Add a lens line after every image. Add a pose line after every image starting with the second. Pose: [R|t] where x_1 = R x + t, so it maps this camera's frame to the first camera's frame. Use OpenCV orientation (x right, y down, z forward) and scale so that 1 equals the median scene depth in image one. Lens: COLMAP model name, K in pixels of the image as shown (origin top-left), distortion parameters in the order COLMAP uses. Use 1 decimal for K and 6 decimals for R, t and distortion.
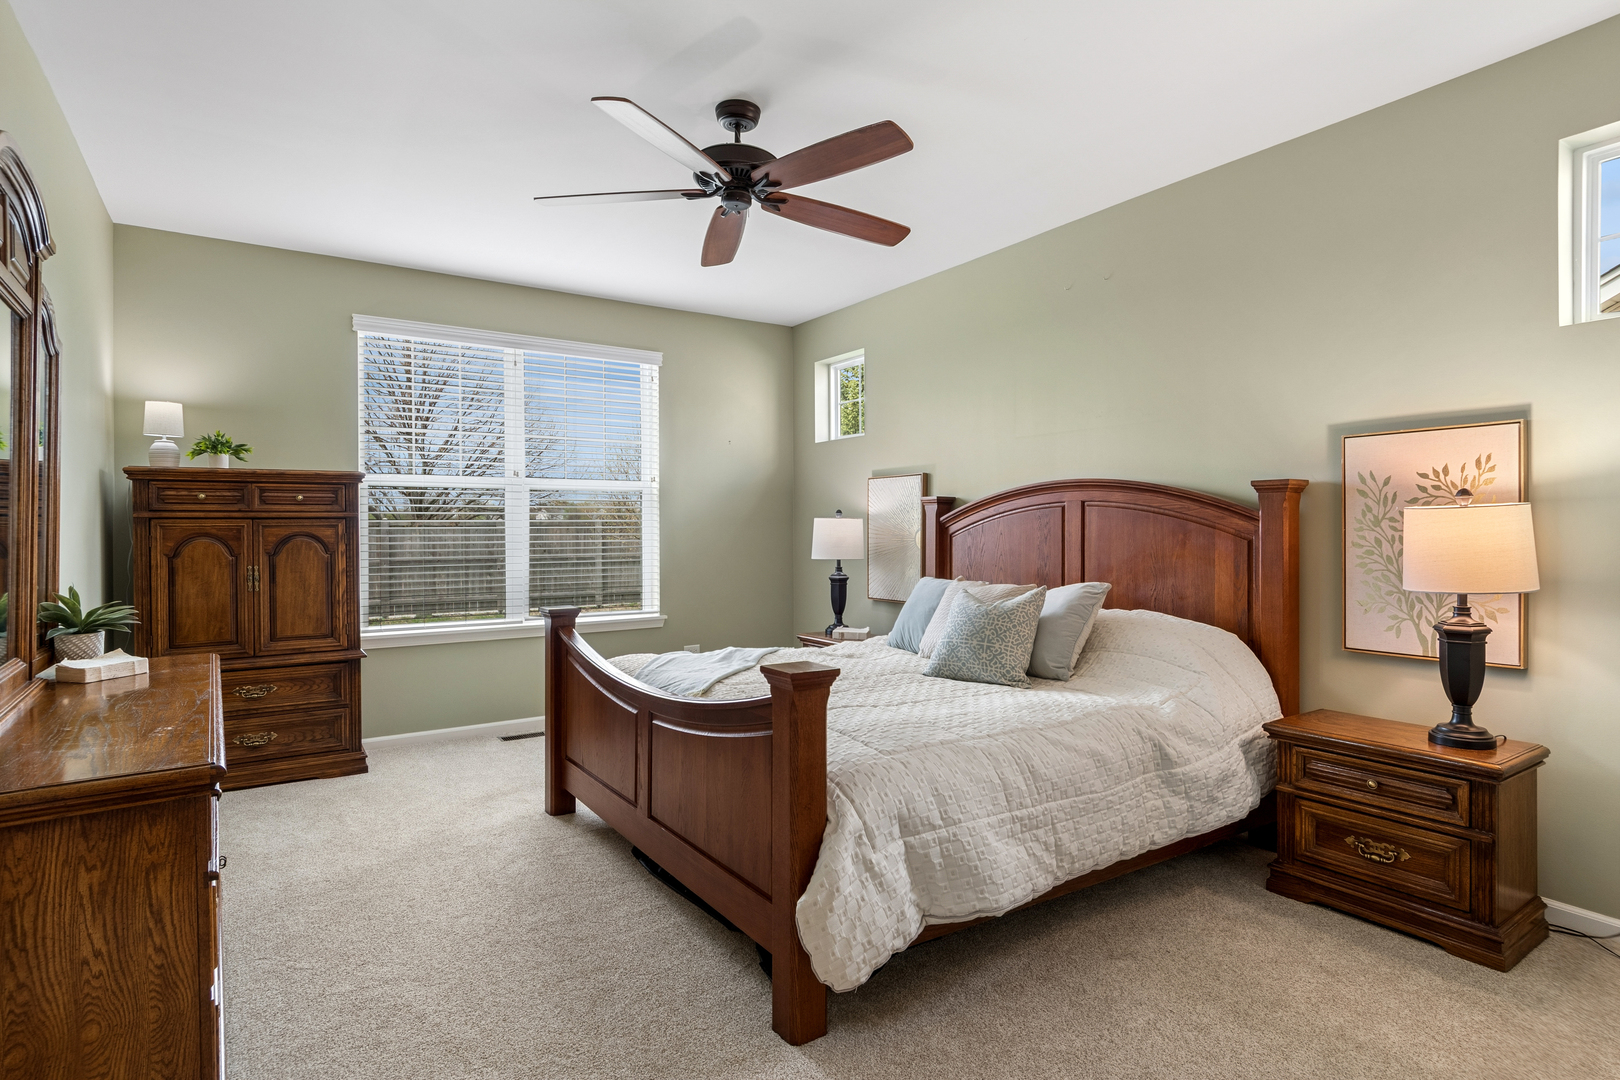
lens RADIAL K [[839.3, 0, 806.8], [0, 839.3, 516.8], [0, 0, 1]] dist [-0.011913, -0.000531]
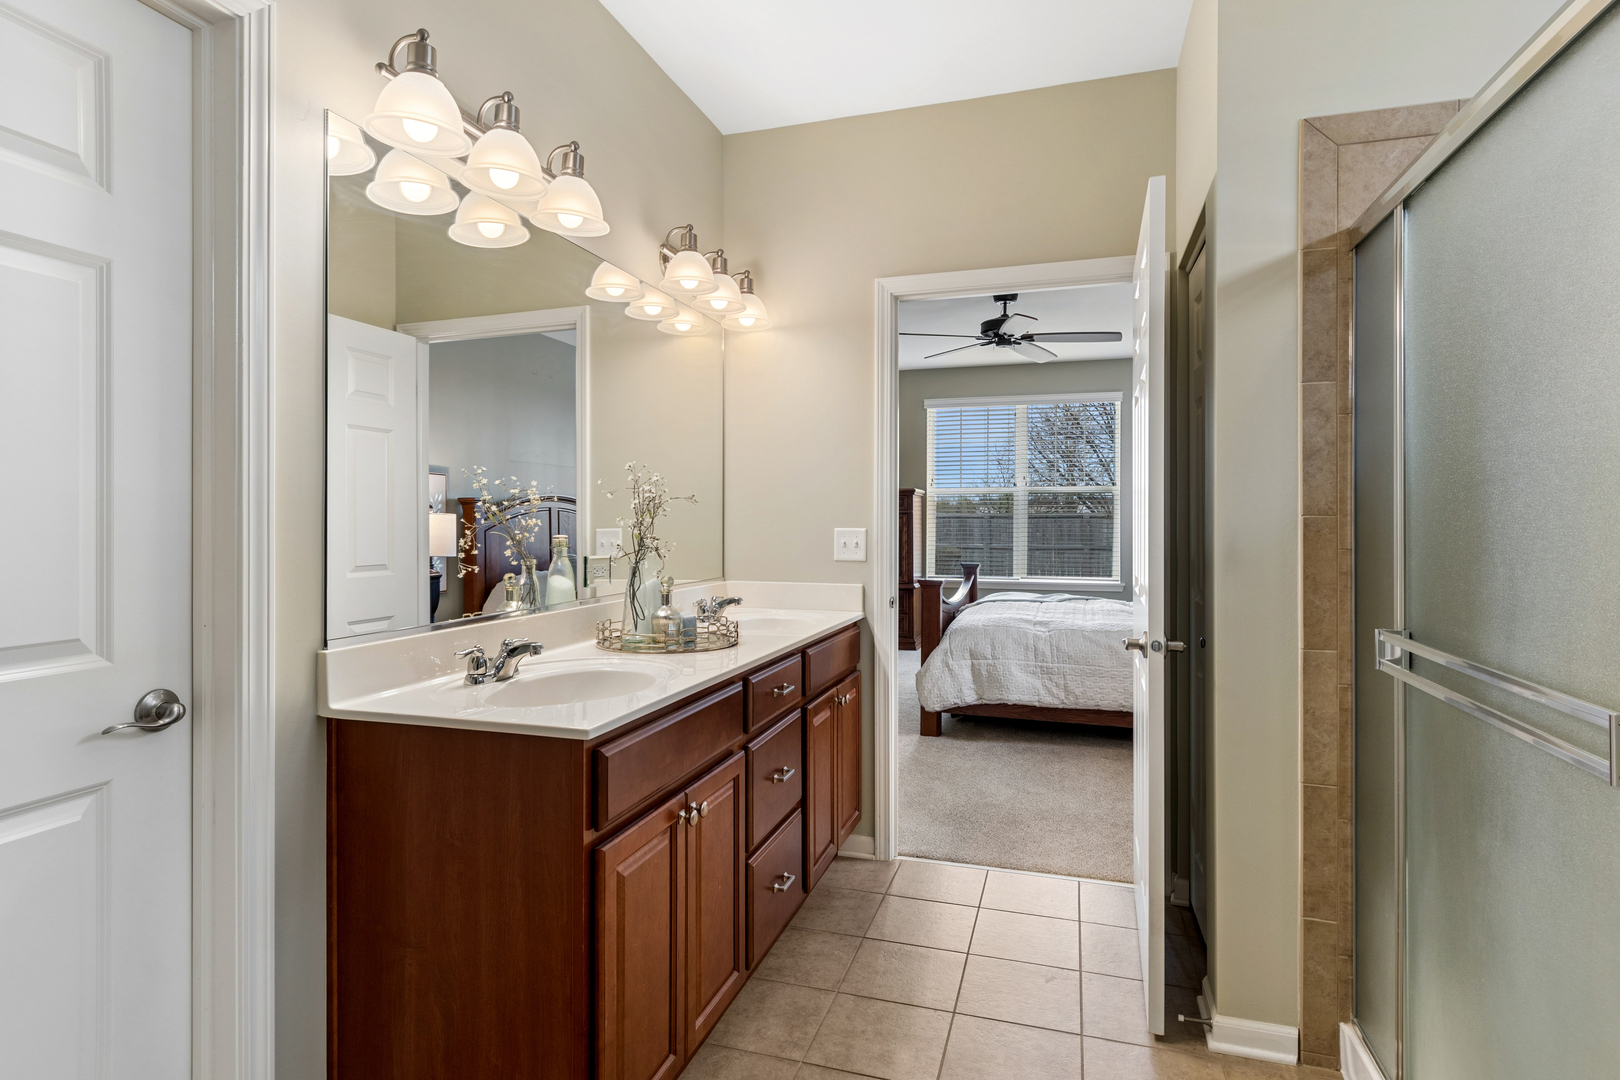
lens RADIAL K [[854.3, 0, 803.1], [0, 854.3, 506.8], [0, 0, 1]] dist [0.000760, 0.000115]
pose [[0.617414, -0.009279, -0.786584, 1.592055], [0.008377, 0.999951, -0.005220, -0.012409], [0.786594, -0.003367, 0.617462, -0.728123]]
